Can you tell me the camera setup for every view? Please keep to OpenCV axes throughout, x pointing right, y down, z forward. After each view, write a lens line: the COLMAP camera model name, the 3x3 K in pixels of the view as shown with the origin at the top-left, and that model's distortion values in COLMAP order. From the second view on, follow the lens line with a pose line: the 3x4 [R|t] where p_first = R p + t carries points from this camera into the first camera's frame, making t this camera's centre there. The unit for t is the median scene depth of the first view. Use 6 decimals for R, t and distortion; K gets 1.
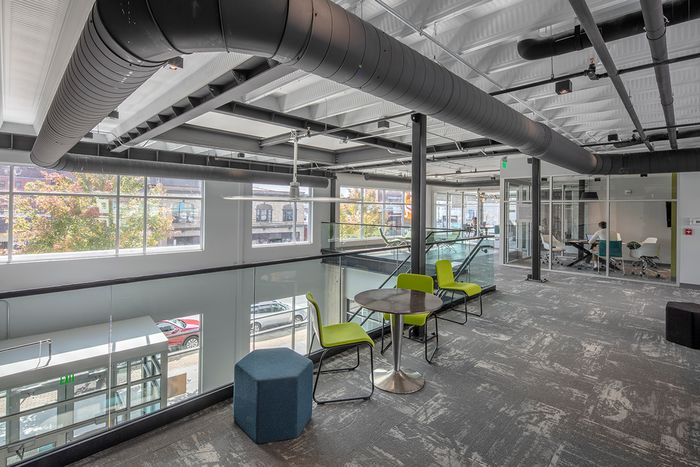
lens RADIAL K [[339.2, 0, 350.9], [0, 339.2, 207.0], [0, 0, 1]] dist [0.009927, -0.001734]
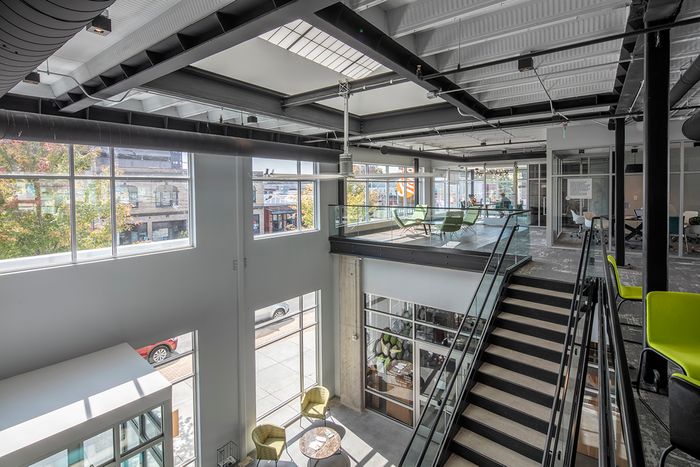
lens RADIAL K [[339.2, 0, 349.9], [0, 339.2, 195.0], [0, 0, 1]] dist [0.009927, -0.001734]
pose [[0.988252, -0.025128, 0.150752, -0.202200], [0.021095, 0.999377, 0.028293, -0.002626], [-0.151369, -0.024780, 0.988167, 0.201669]]
